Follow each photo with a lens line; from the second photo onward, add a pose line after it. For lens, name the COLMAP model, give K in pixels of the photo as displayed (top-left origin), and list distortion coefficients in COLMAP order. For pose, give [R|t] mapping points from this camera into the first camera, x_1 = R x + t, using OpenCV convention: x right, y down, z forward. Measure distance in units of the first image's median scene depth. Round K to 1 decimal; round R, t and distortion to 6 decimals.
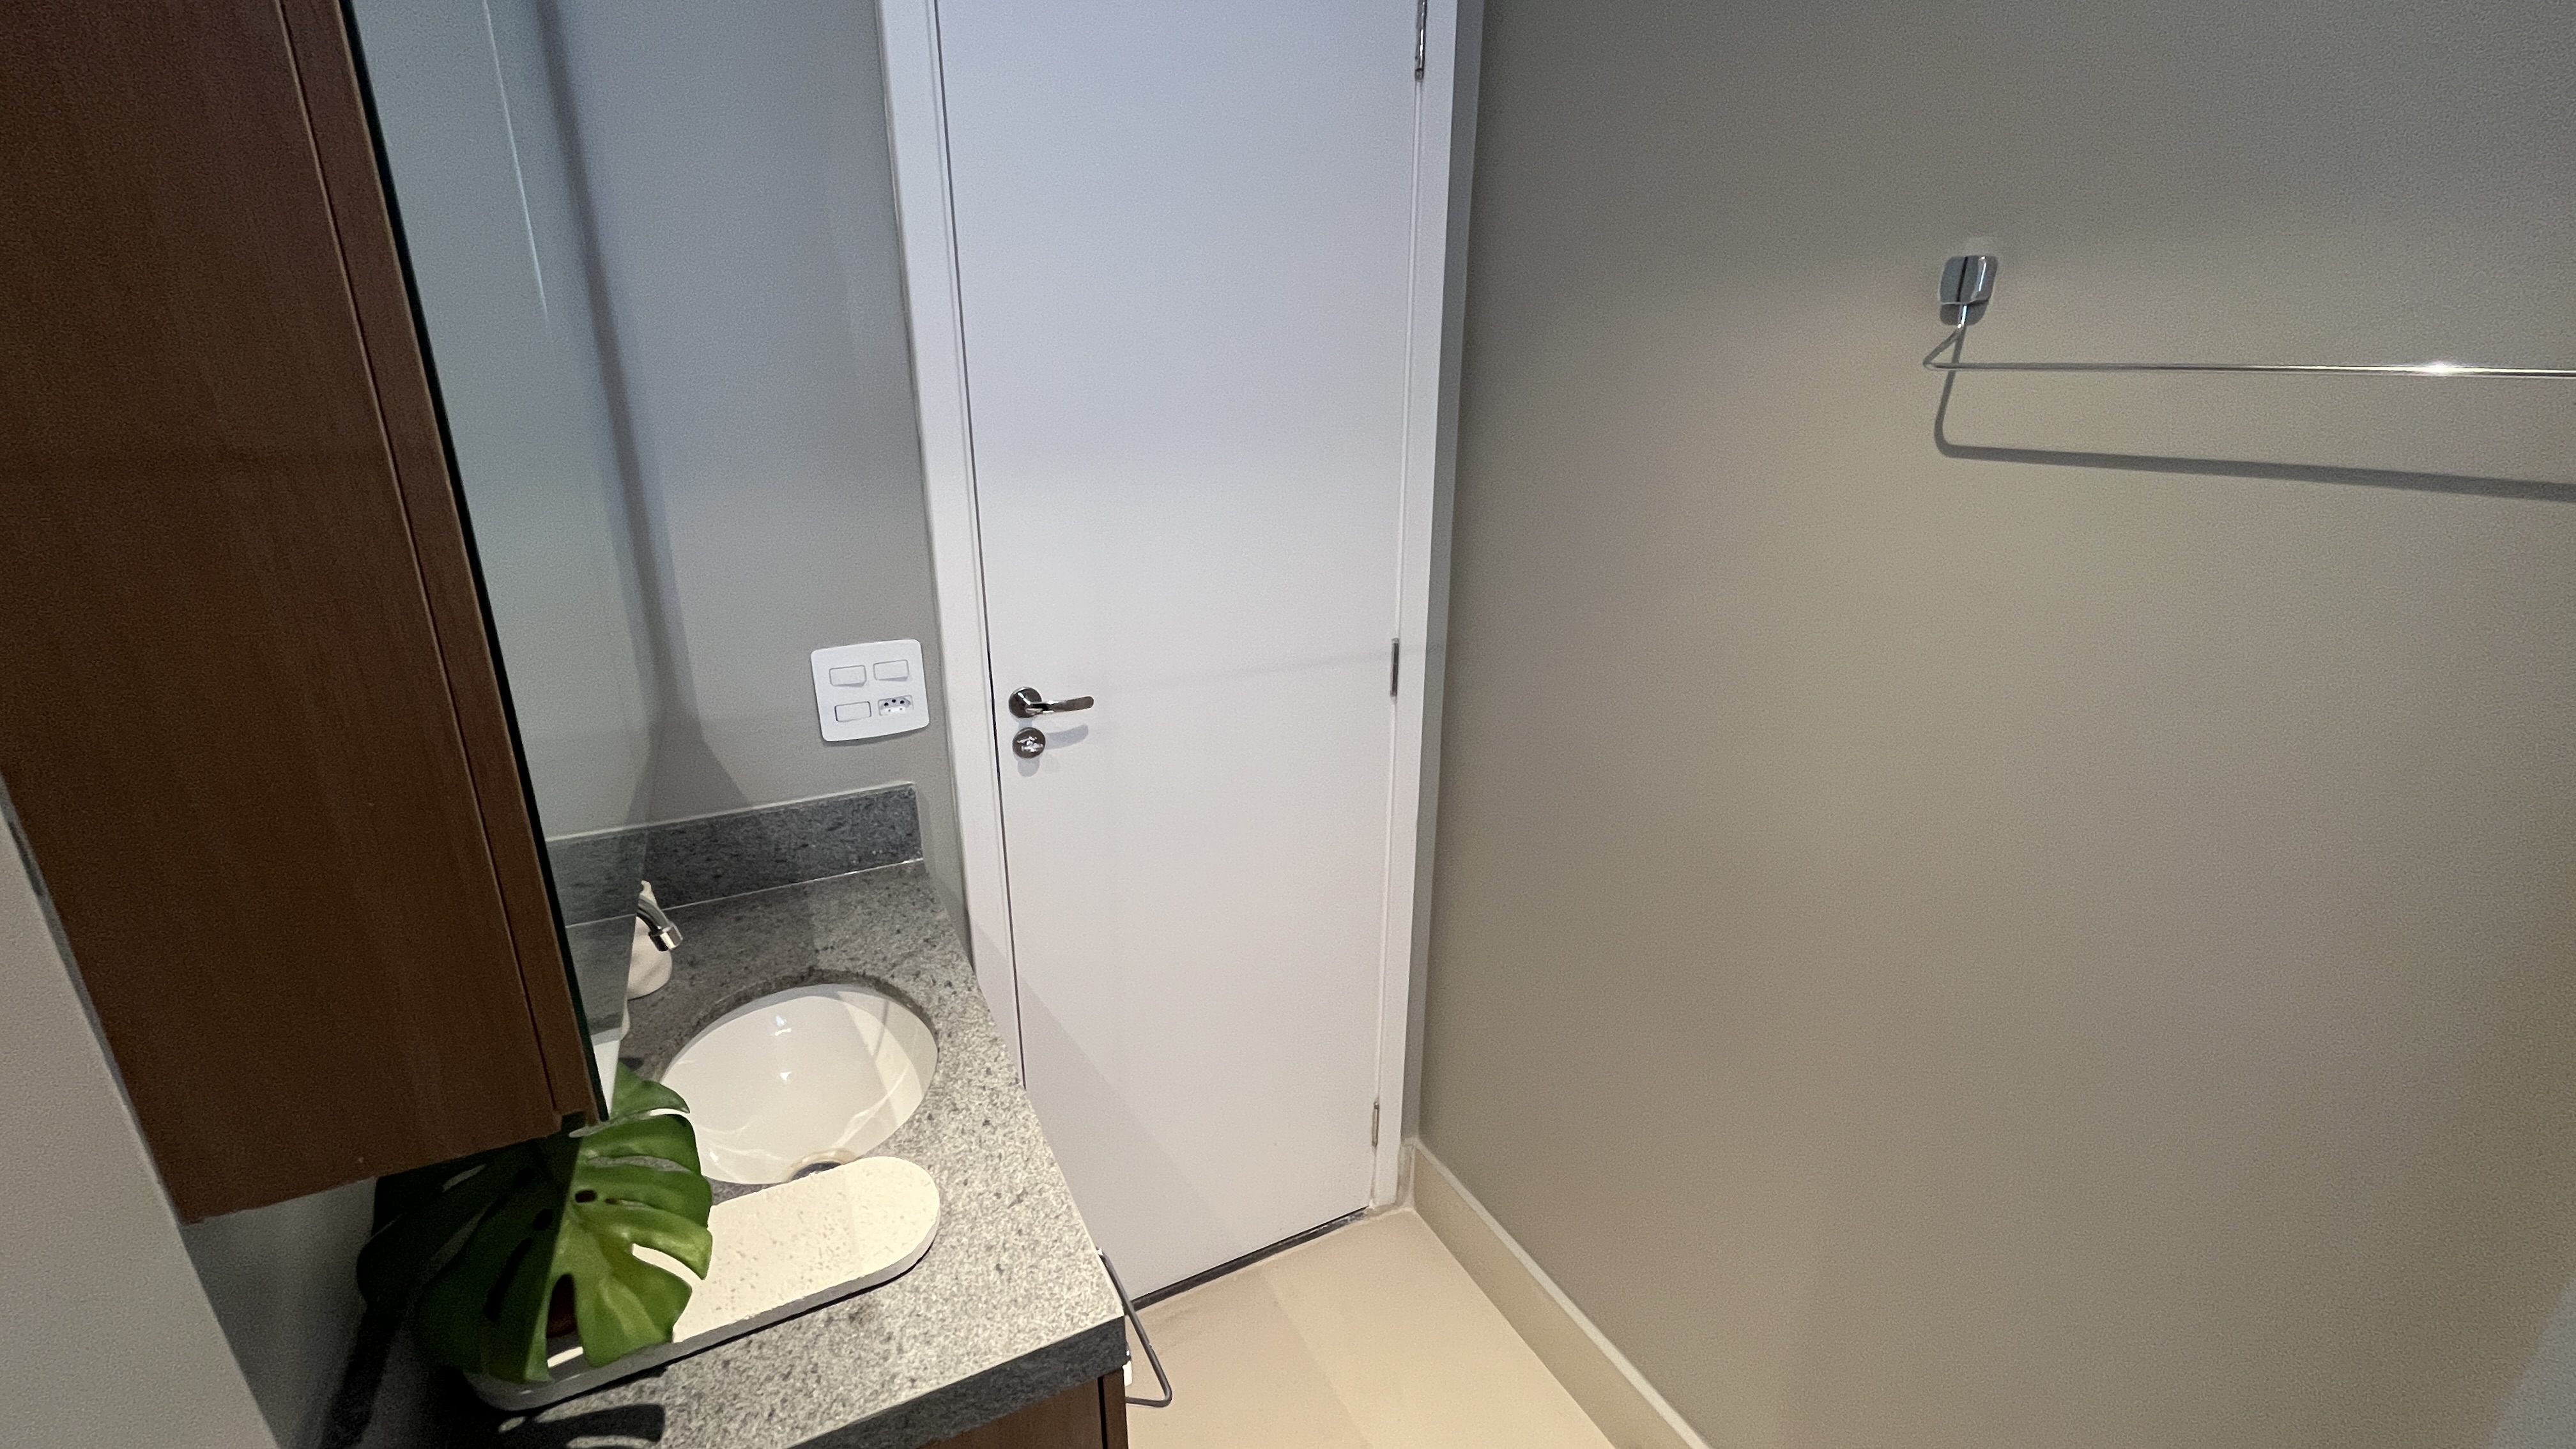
lens RADIAL K [[1054.0, 0, 1283.8], [0, 1054.0, 719.4], [0, 0, 1]] dist [-0.000446, 0.000442]
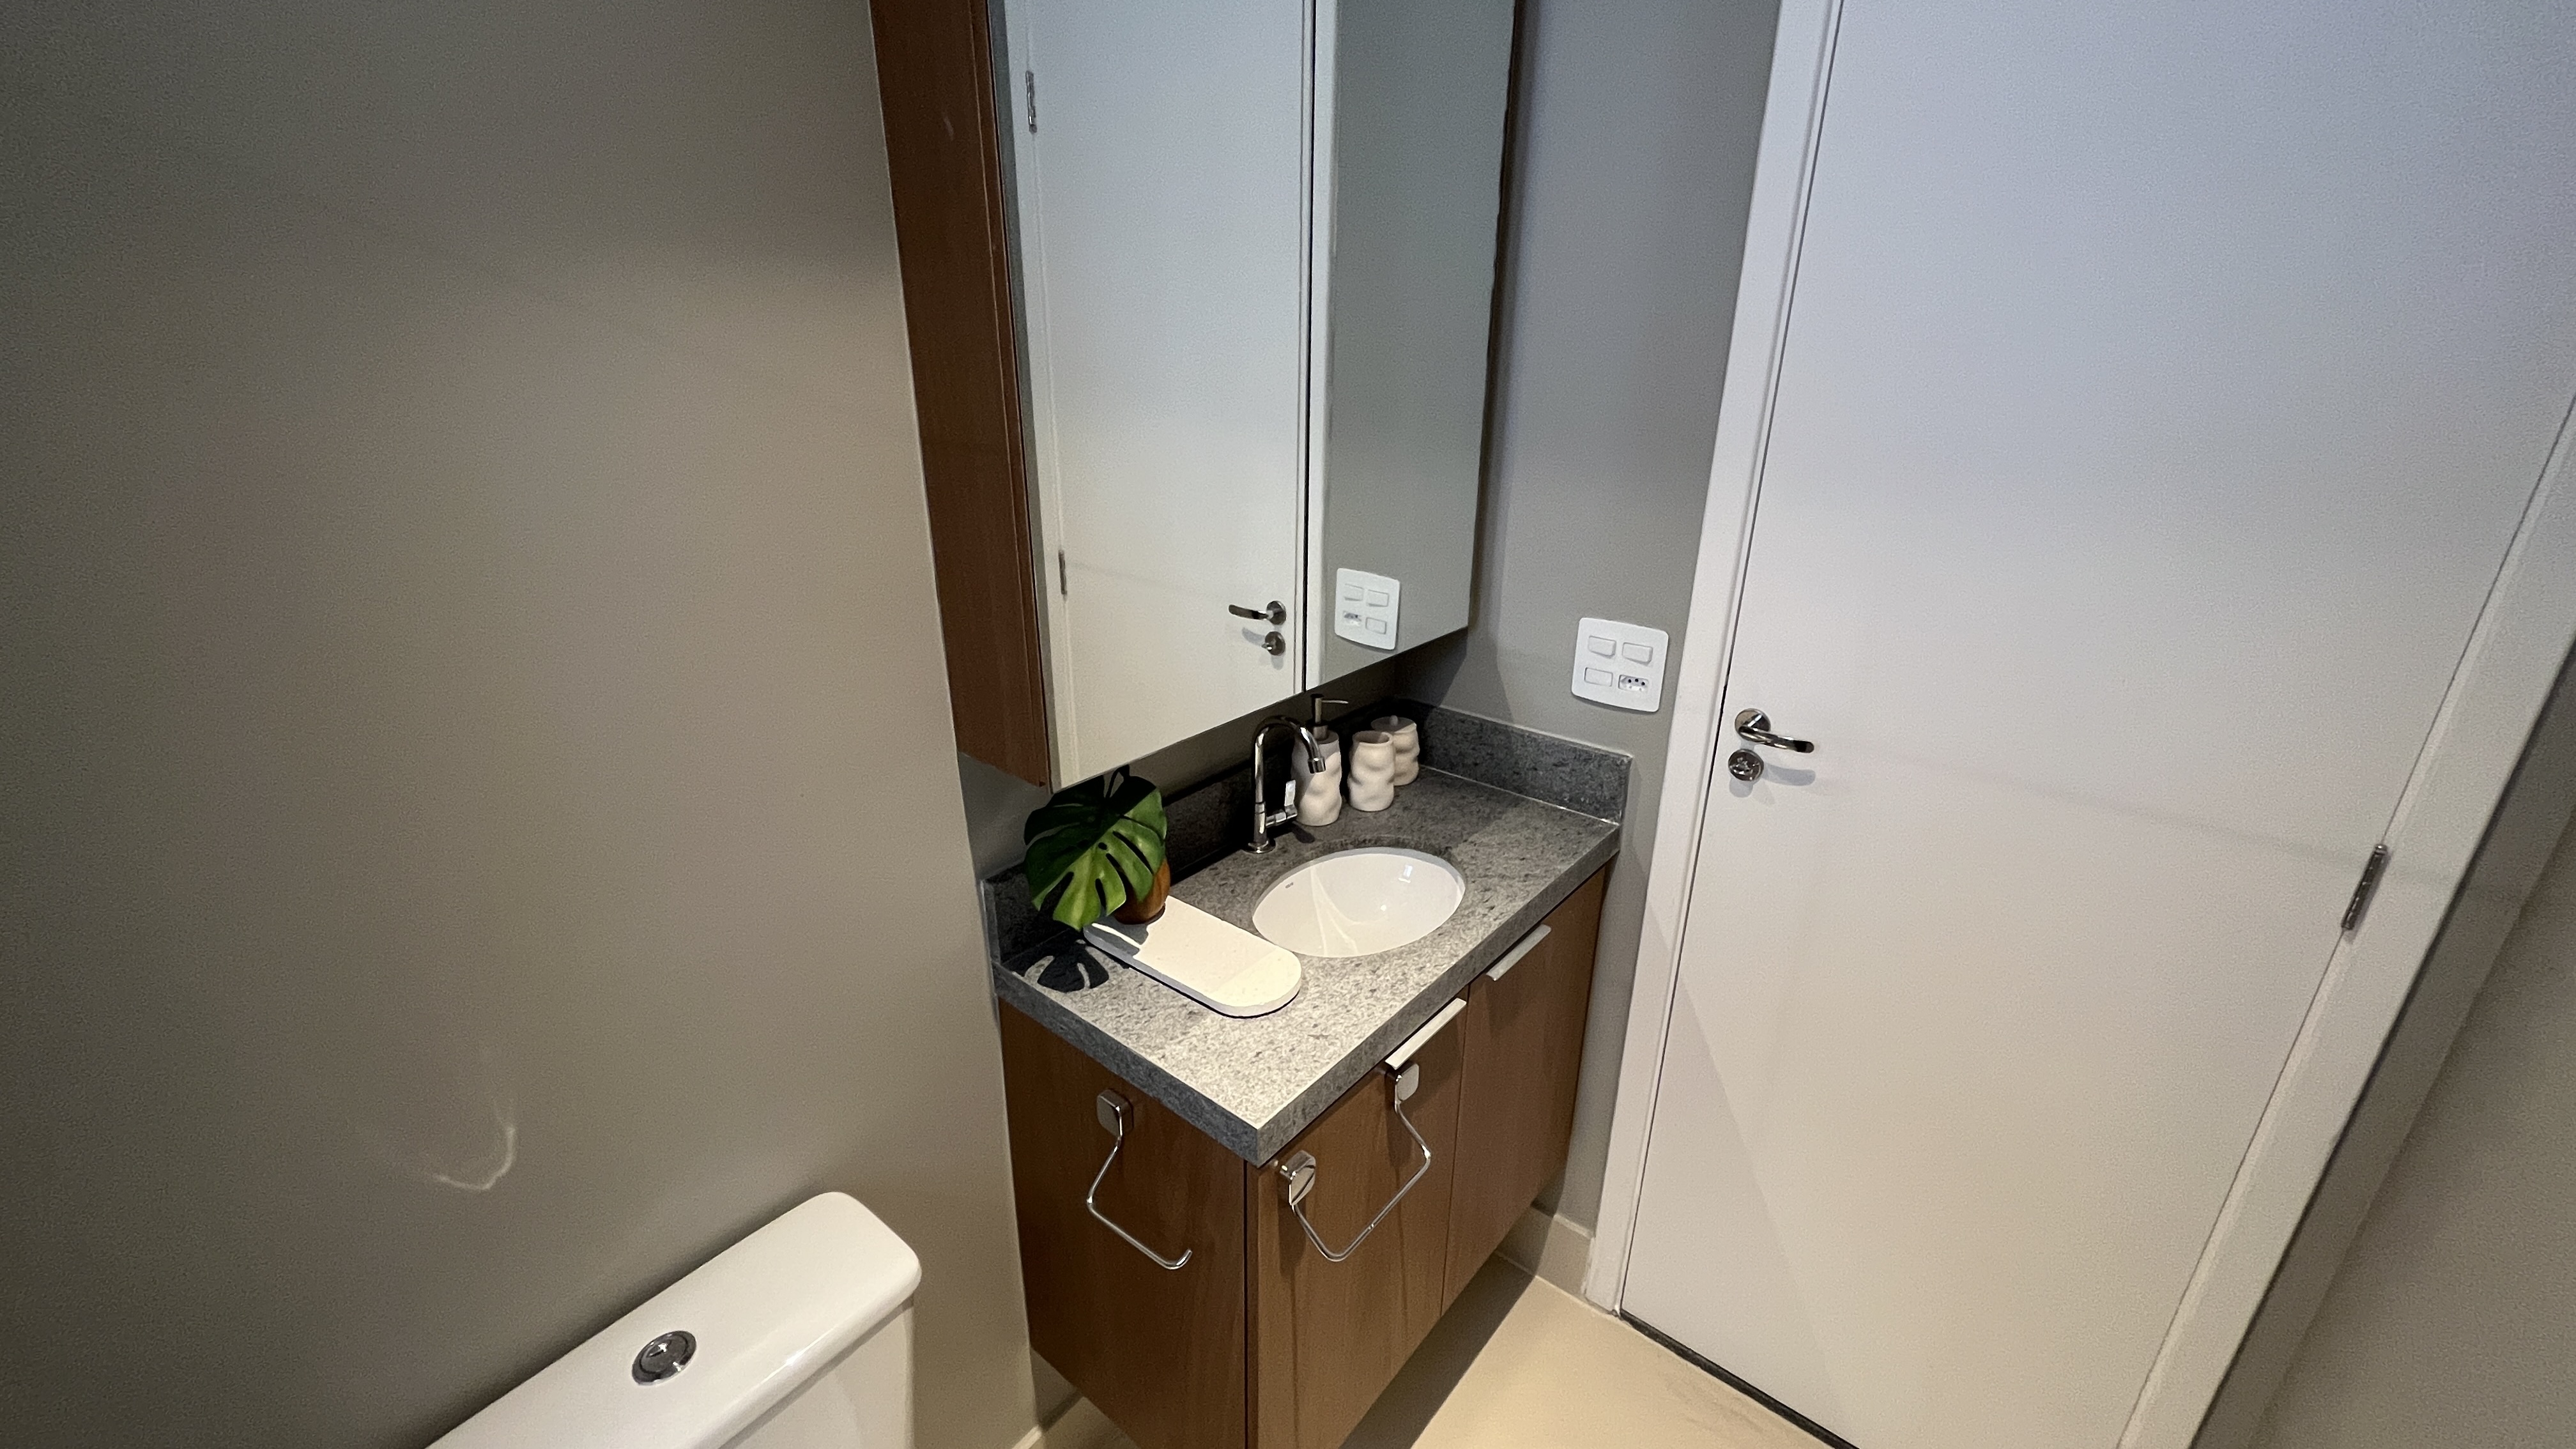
lens RADIAL K [[1054.0, 0, 1283.8], [0, 1054.0, 719.4], [0, 0, 1]] dist [-0.000446, 0.000442]
pose [[0.387182, 0.330898, -0.860579, 0.458557], [-0.290581, 0.929606, 0.226704, -0.124379], [0.875016, 0.162292, 0.456080, 0.185826]]
